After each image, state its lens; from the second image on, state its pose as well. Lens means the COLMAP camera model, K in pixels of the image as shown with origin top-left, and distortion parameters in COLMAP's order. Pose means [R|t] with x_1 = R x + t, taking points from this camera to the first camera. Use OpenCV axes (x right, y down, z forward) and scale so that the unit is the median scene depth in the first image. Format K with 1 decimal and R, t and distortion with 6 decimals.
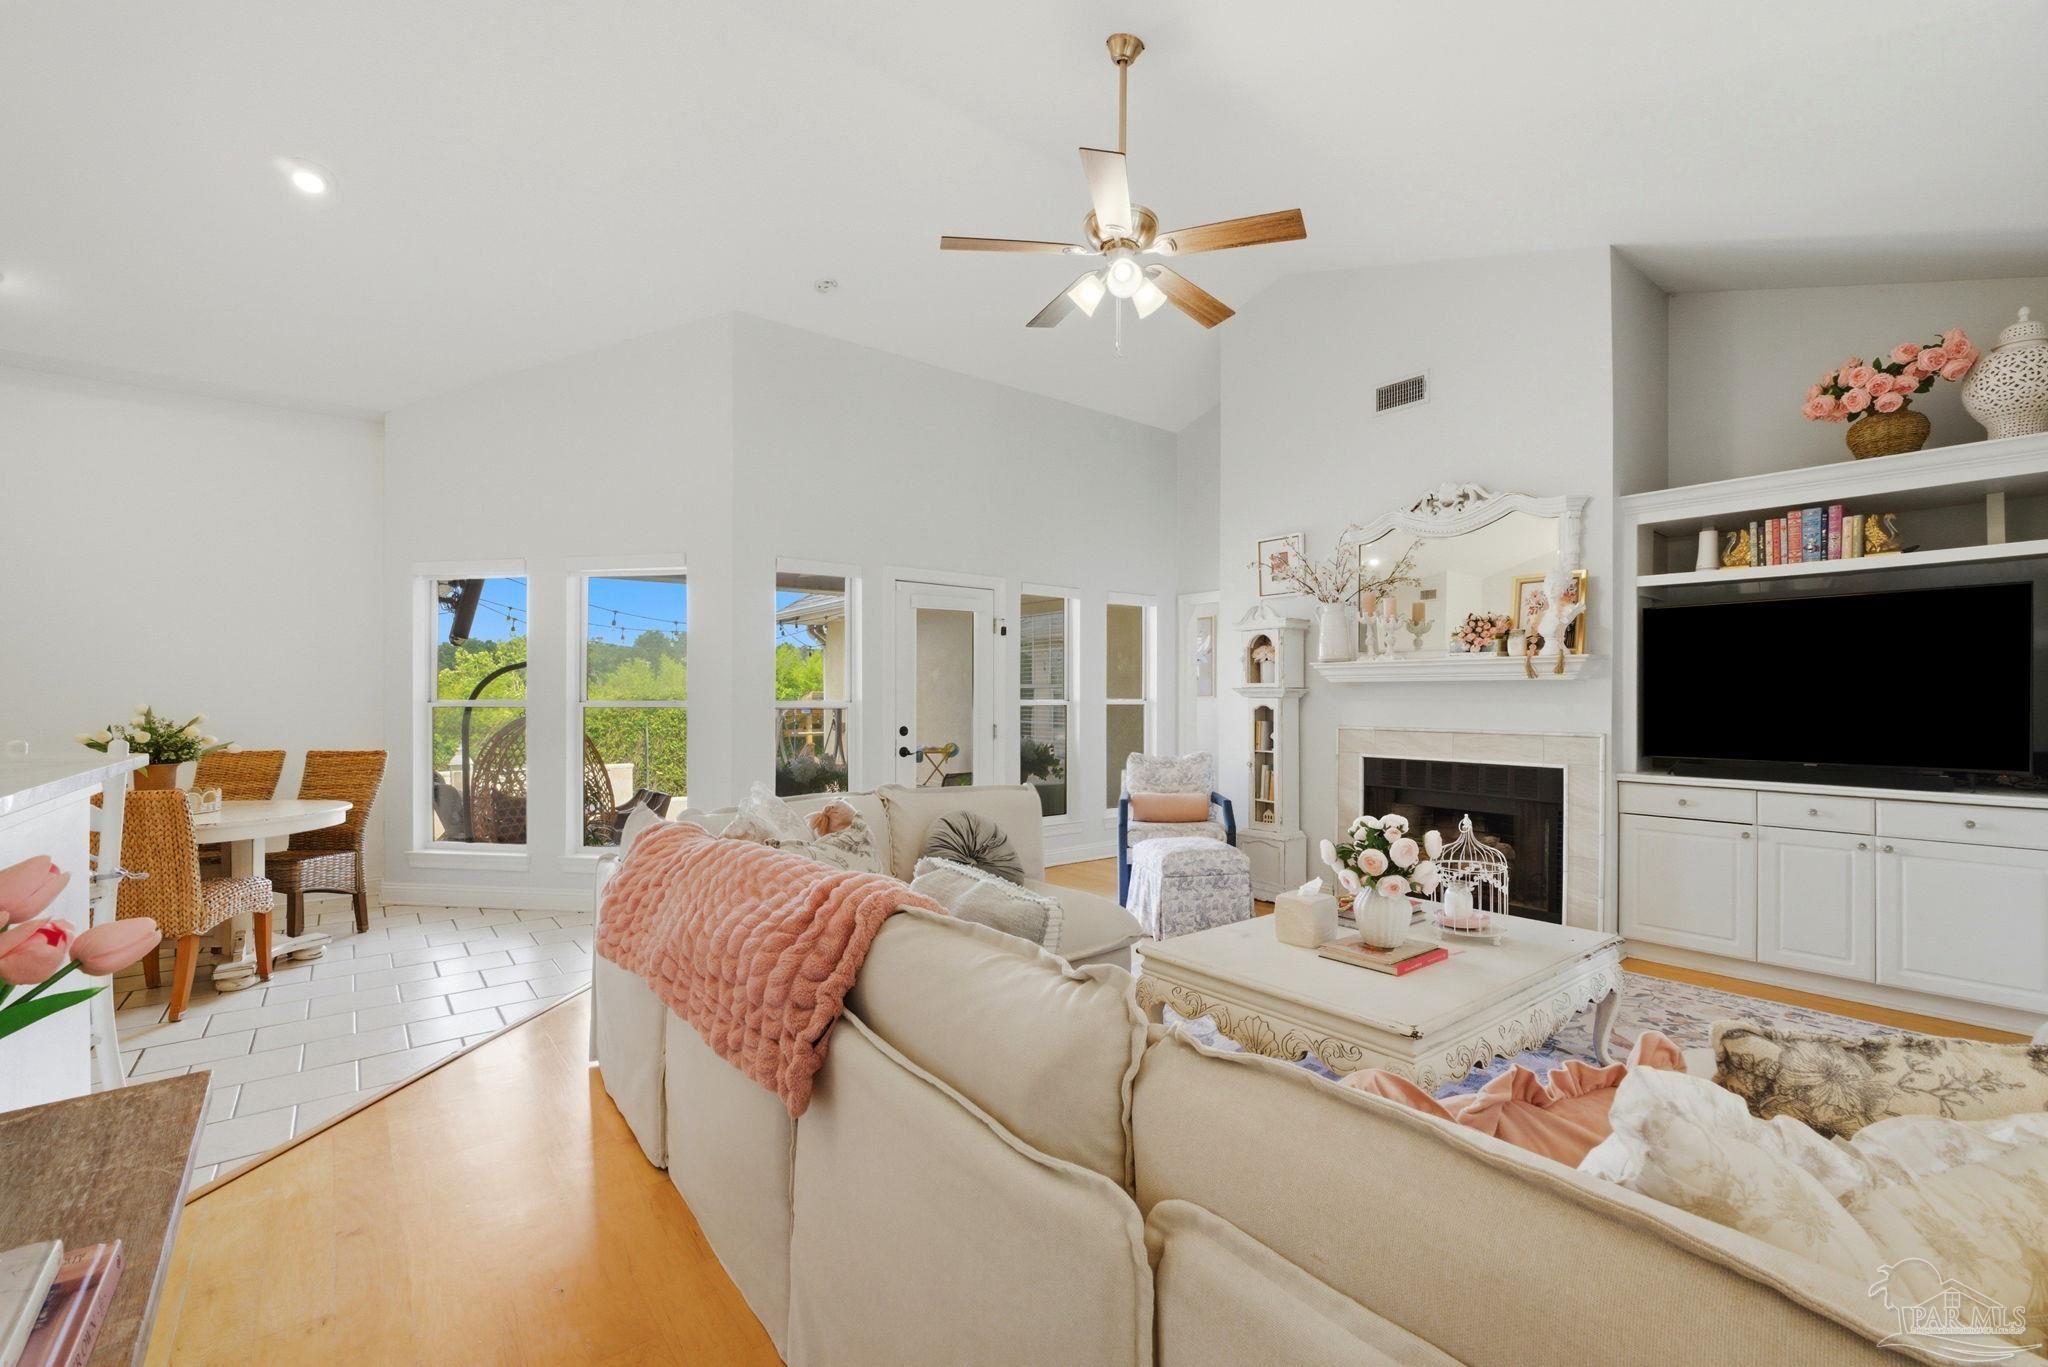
lens RADIAL K [[868.9, 0, 1035.8], [0, 868.9, 700.4], [0, 0, 1]] dist [-0.005843, -0.000138]
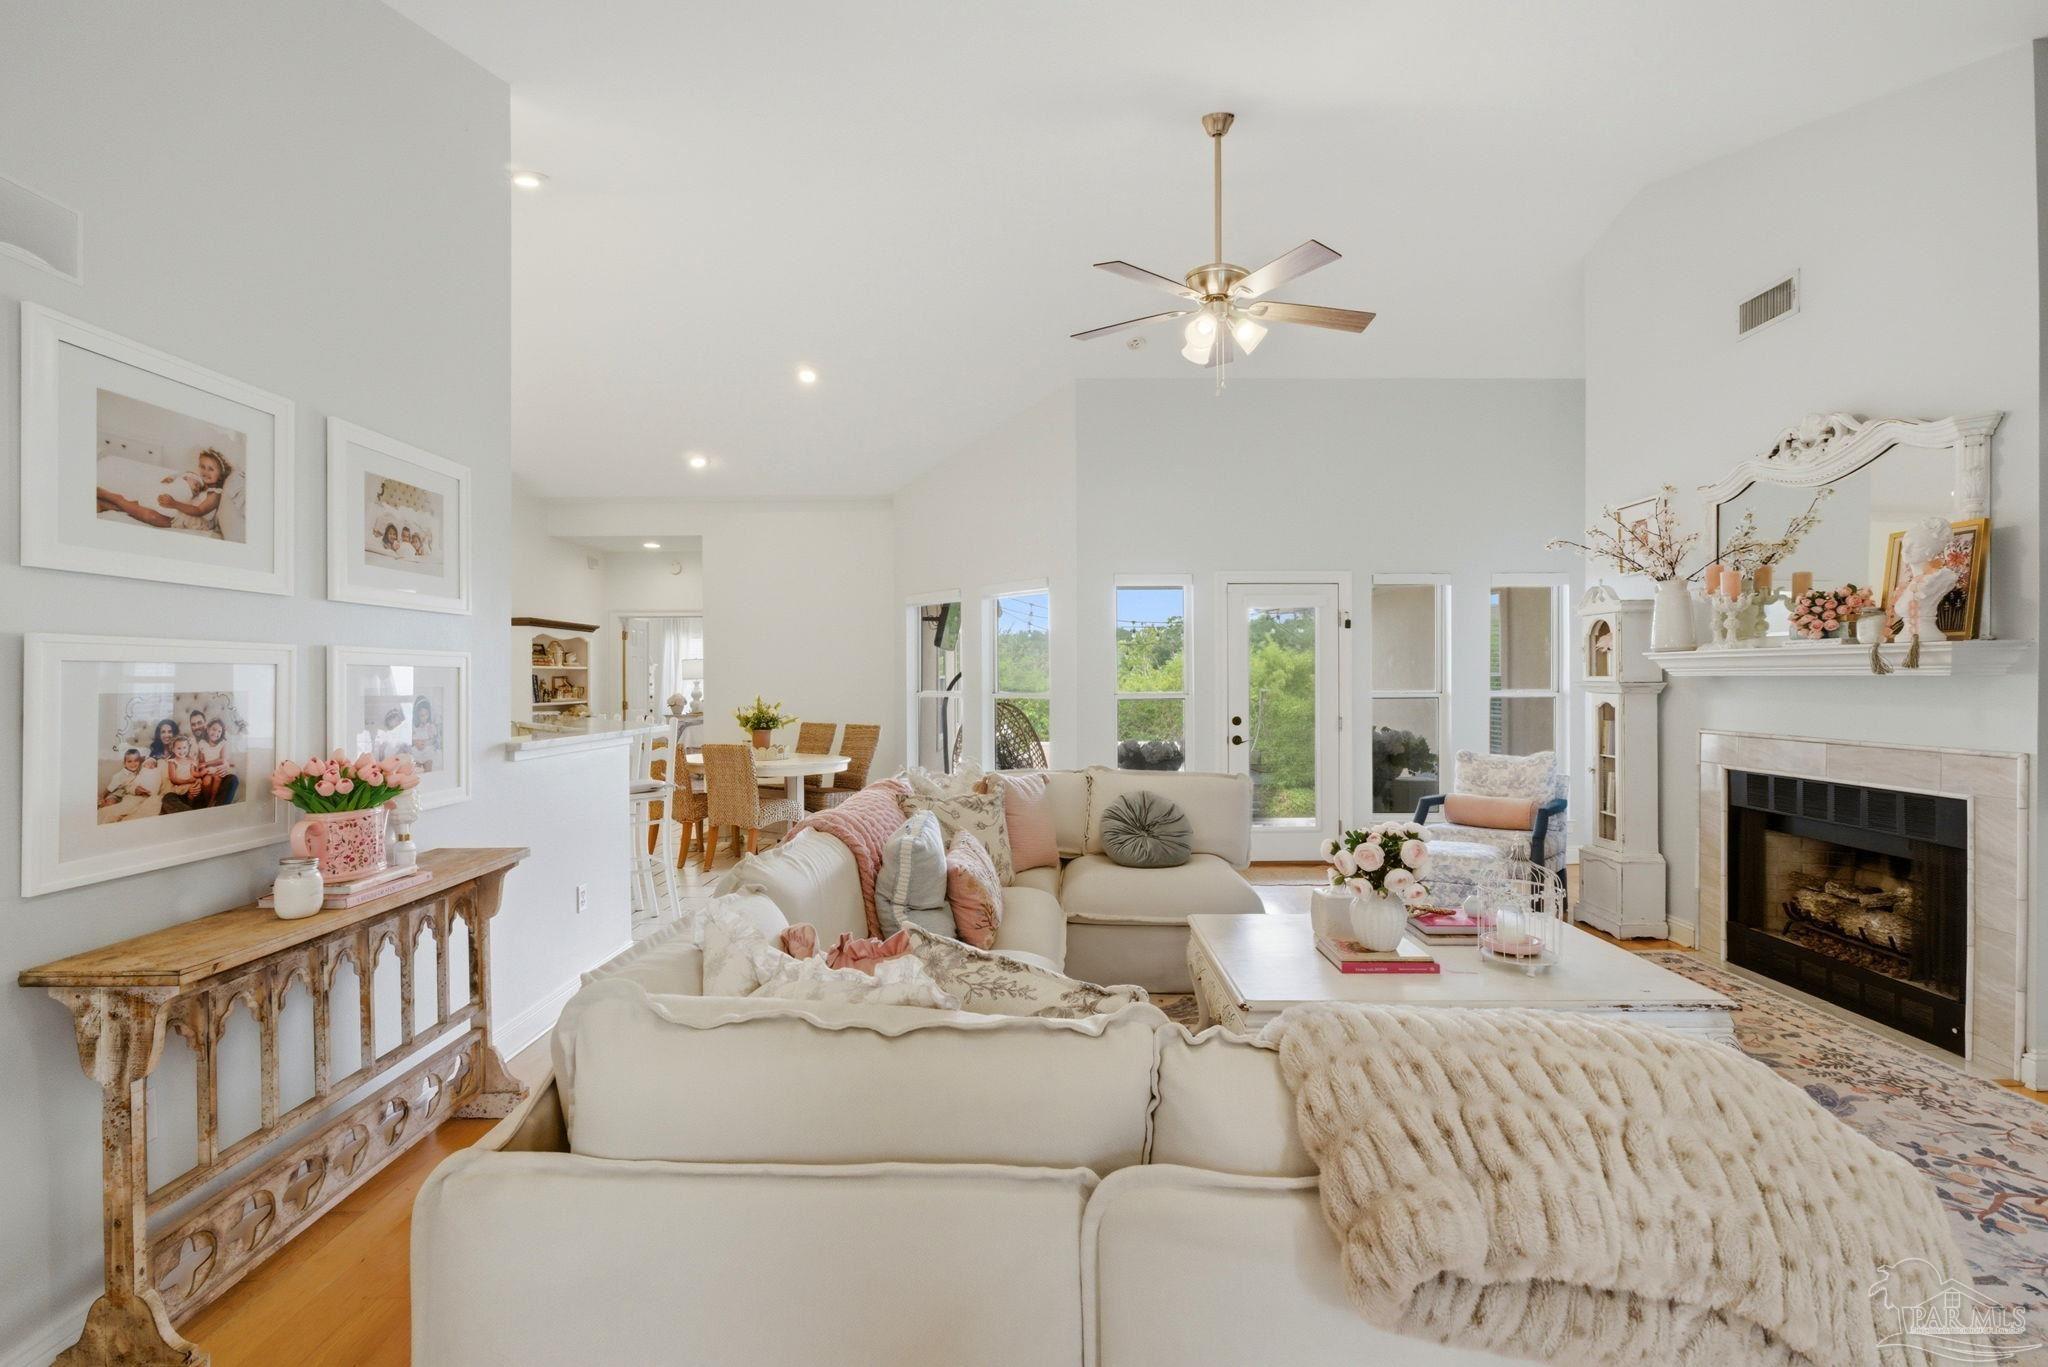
lens RADIAL K [[878.1, 0, 1032.8], [0, 878.1, 683.1], [0, 0, 1]] dist [0.000537, 0.000316]
pose [[0.785621, -0.000588, -0.618708, 0.414966], [0.000980, 0.999999, 0.000294, -0.016348], [0.618707, -0.000837, 0.785621, -0.033239]]
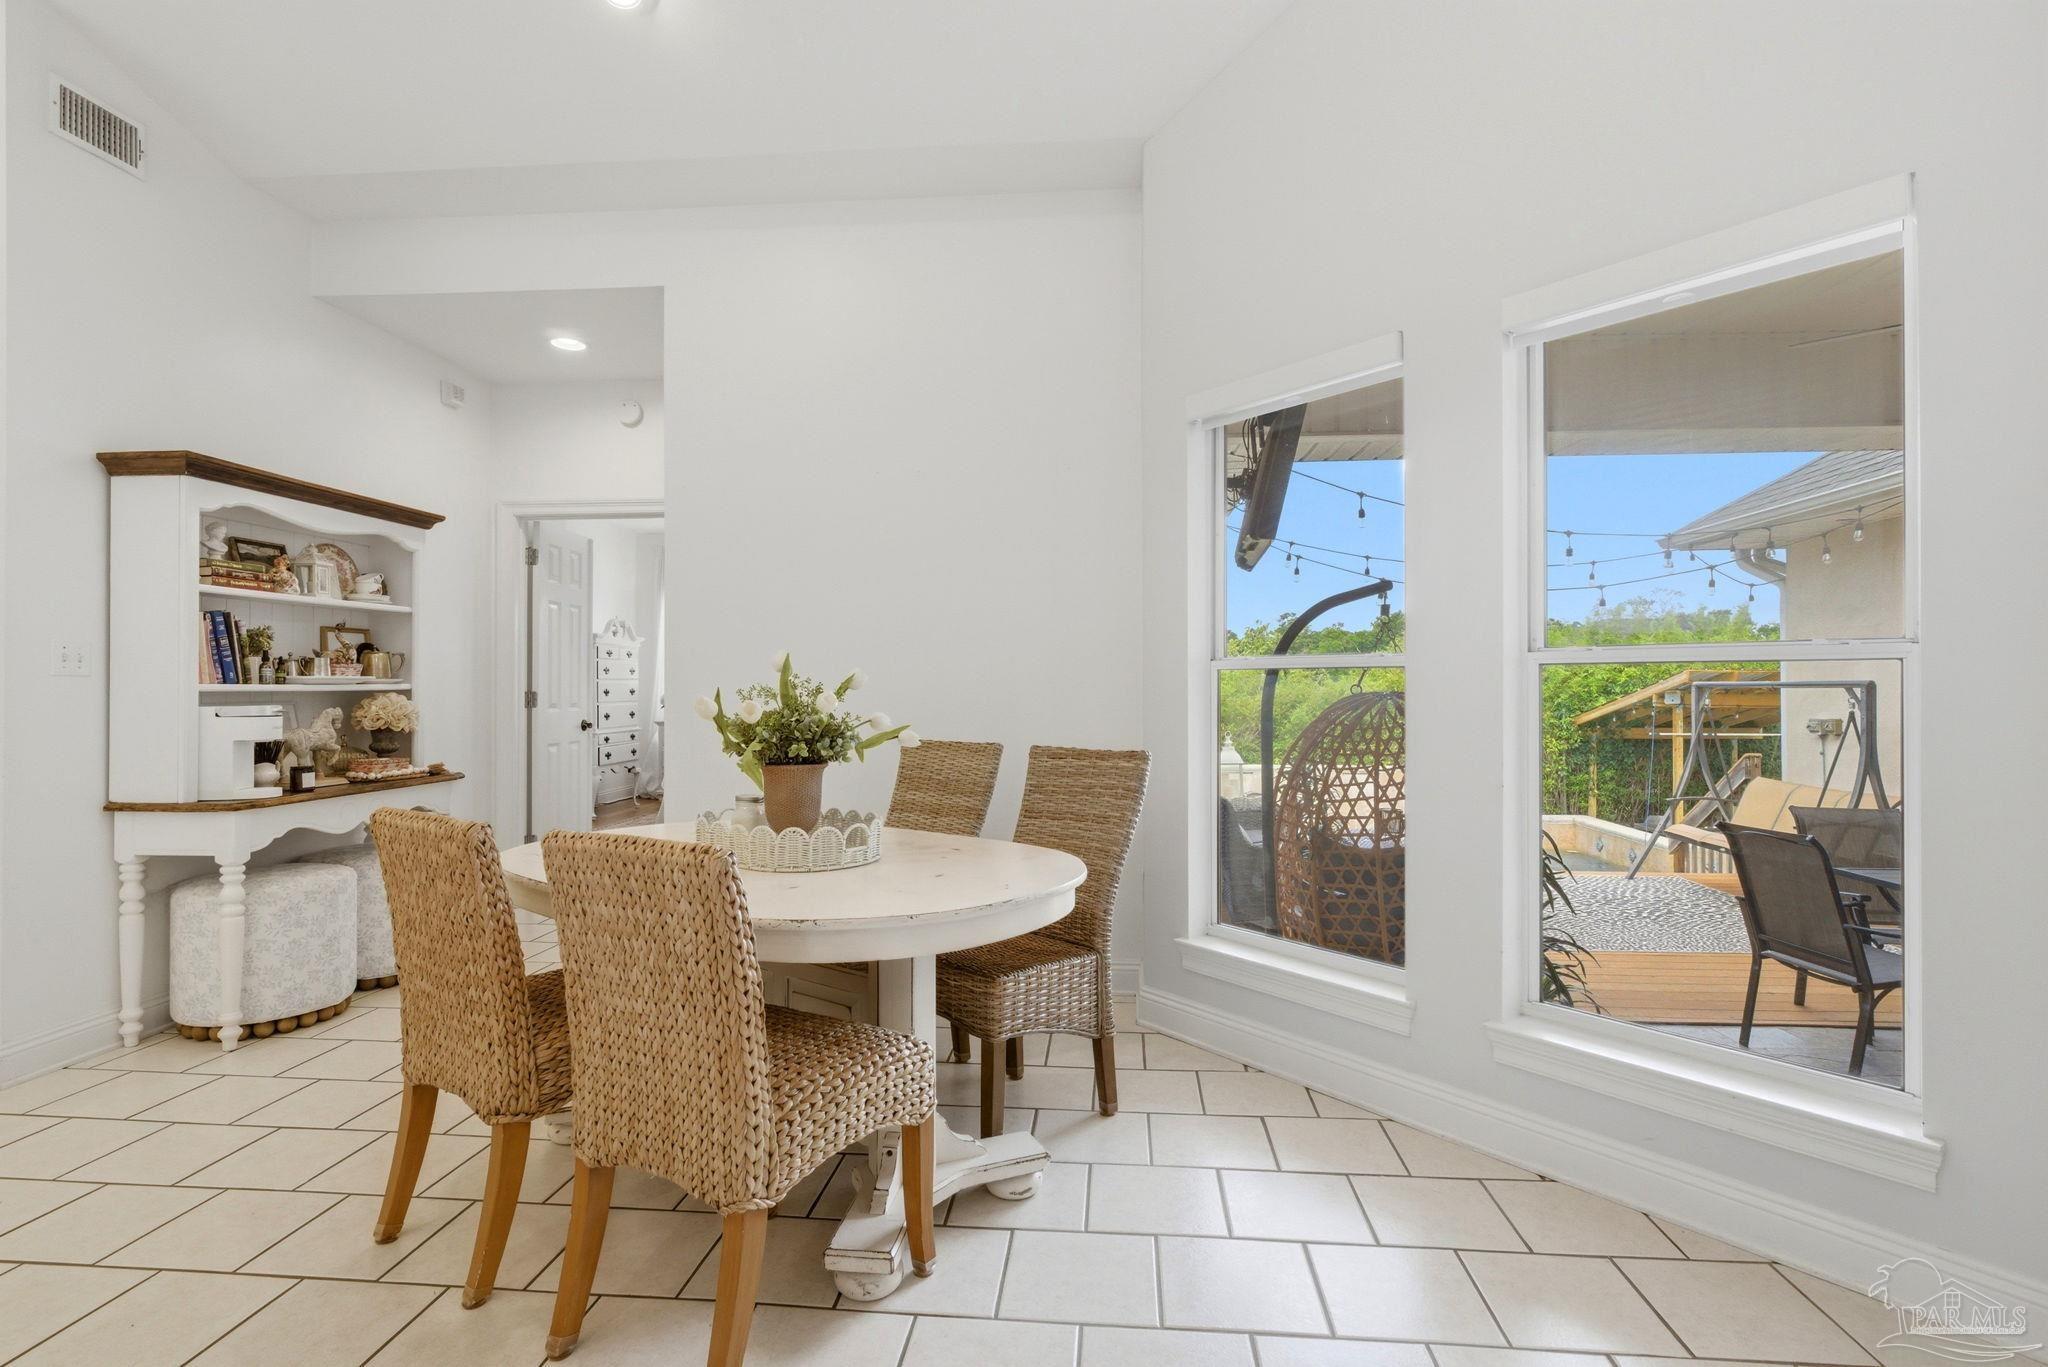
lens RADIAL K [[1019.1, 0, 1024.0], [0, 1019.1, 683.5], [0, 0, 1]] dist [-0.000585, 0.000123]
pose [[0.721617, -0.003193, -0.692286, -0.412057], [-0.000653, 0.999986, -0.005292, 0.023302], [0.692293, 0.004271, 0.721604, 0.550430]]
